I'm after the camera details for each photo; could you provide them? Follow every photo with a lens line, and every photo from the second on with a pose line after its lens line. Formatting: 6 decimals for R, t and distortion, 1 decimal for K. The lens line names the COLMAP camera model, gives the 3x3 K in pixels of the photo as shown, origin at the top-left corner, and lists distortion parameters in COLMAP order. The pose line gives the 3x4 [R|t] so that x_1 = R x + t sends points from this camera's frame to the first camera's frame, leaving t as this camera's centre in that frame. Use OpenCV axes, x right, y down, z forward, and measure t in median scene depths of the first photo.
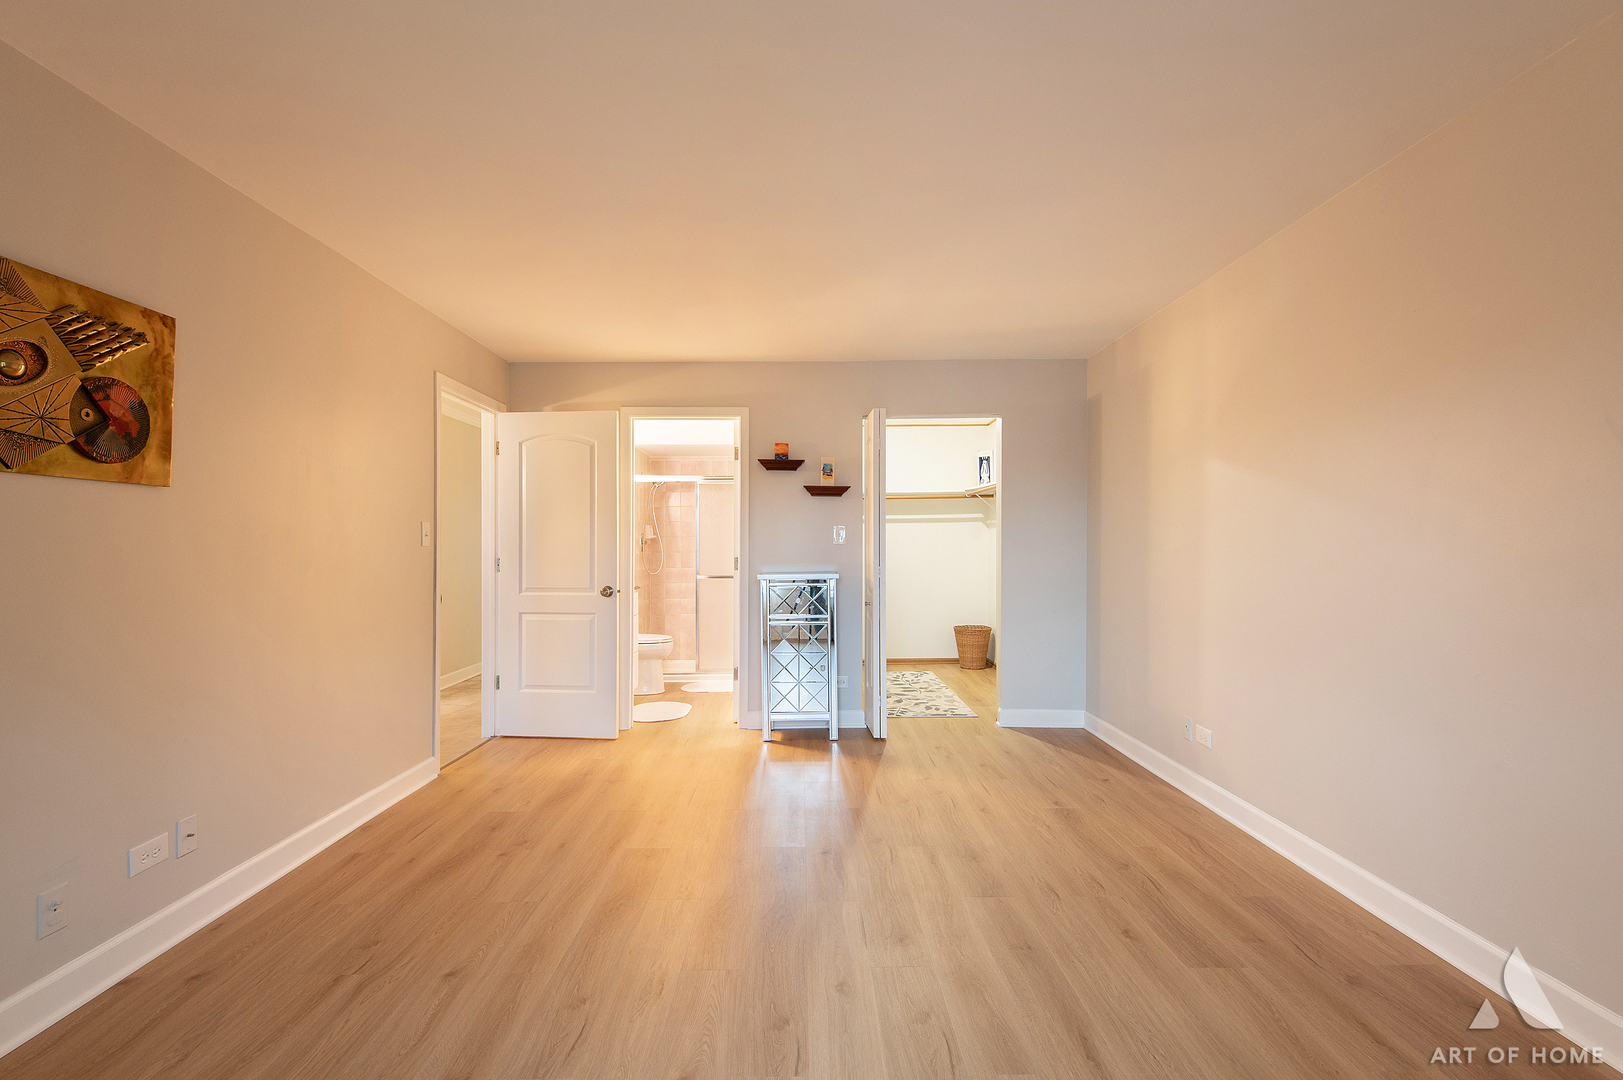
lens RADIAL K [[723.5, 0, 805.7], [0, 723.5, 544.4], [0, 0, 1]] dist [0.019829, -0.011948]
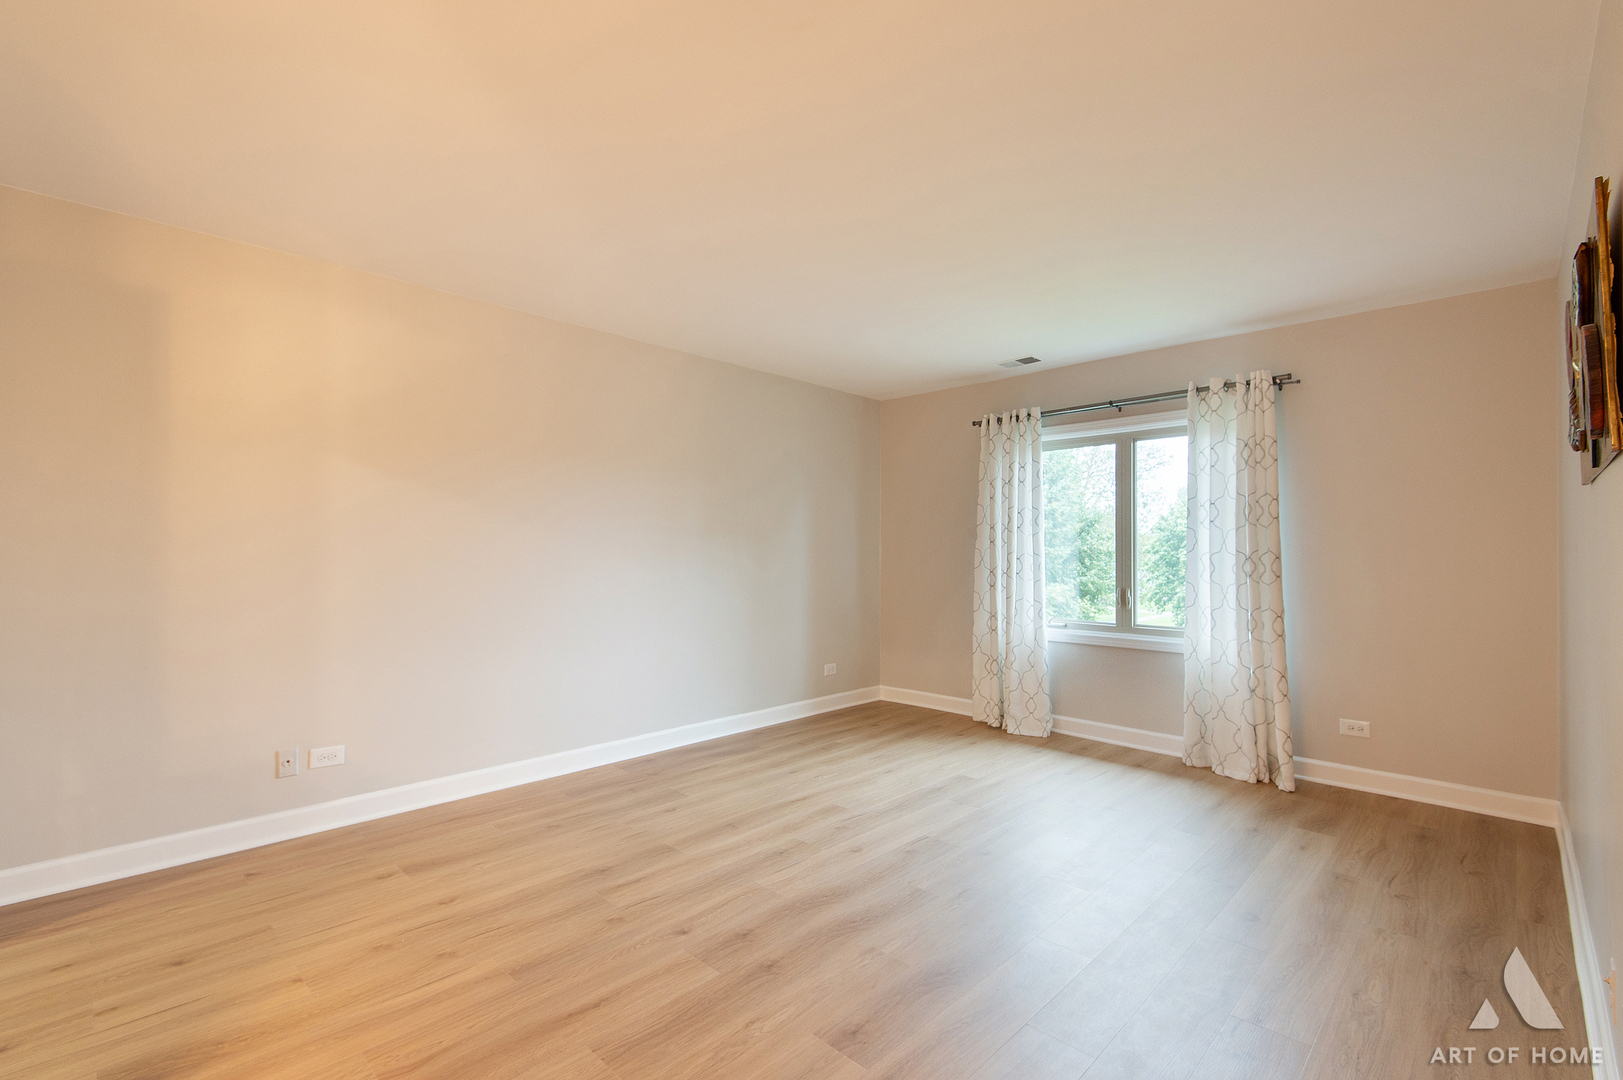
lens RADIAL K [[723.5, 0, 804.7], [0, 723.5, 541.3], [0, 0, 1]] dist [0.019829, -0.011948]
pose [[-0.713361, 0.010604, 0.700717, -0.663706], [-0.004521, 0.999795, -0.019732, 0.009908], [-0.700783, -0.017244, -0.713166, 1.555313]]
